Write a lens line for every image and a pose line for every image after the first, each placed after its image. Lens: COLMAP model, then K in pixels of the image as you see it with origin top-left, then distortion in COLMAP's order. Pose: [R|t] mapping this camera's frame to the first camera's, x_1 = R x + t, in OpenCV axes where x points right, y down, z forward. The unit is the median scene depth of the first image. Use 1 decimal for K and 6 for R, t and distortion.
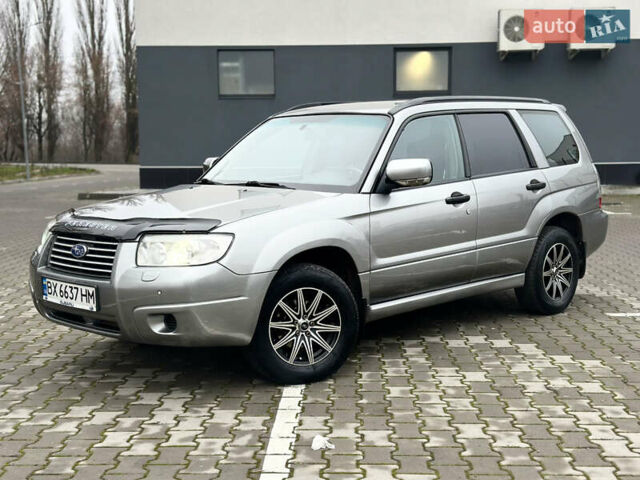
lens RADIAL K [[889.1, 0, 319.0], [0, 889.1, 250.4], [0, 0, 1]] dist [0.182100, -0.300957]
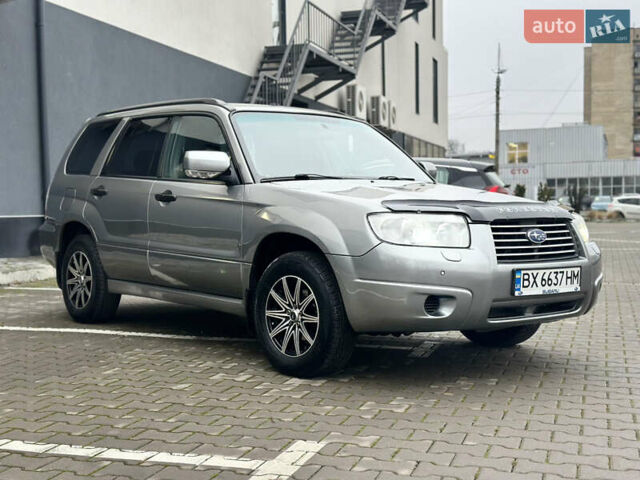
lens RADIAL K [[889.1, 0, 319.0], [0, 889.1, 250.4], [0, 0, 1]] dist [0.182100, -0.300957]
pose [[0.118168, -0.041093, 0.992143, -1.206197], [0.114010, 0.993097, 0.027553, -0.036079], [-0.986427, 0.109858, 0.122038, 1.088619]]
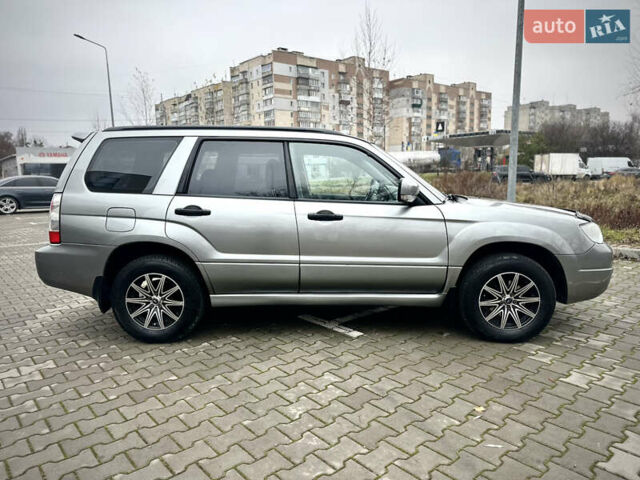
lens RADIAL K [[448.7, 0, 320.0], [0, 448.7, 240.0], [0, 0, 1]] dist [0.096897, -0.123660]
pose [[-0.677483, -0.084969, 0.730615, -0.554934], [0.106703, 0.971444, 0.211920, -0.202789], [-0.727758, 0.221531, -0.649070, 1.861958]]
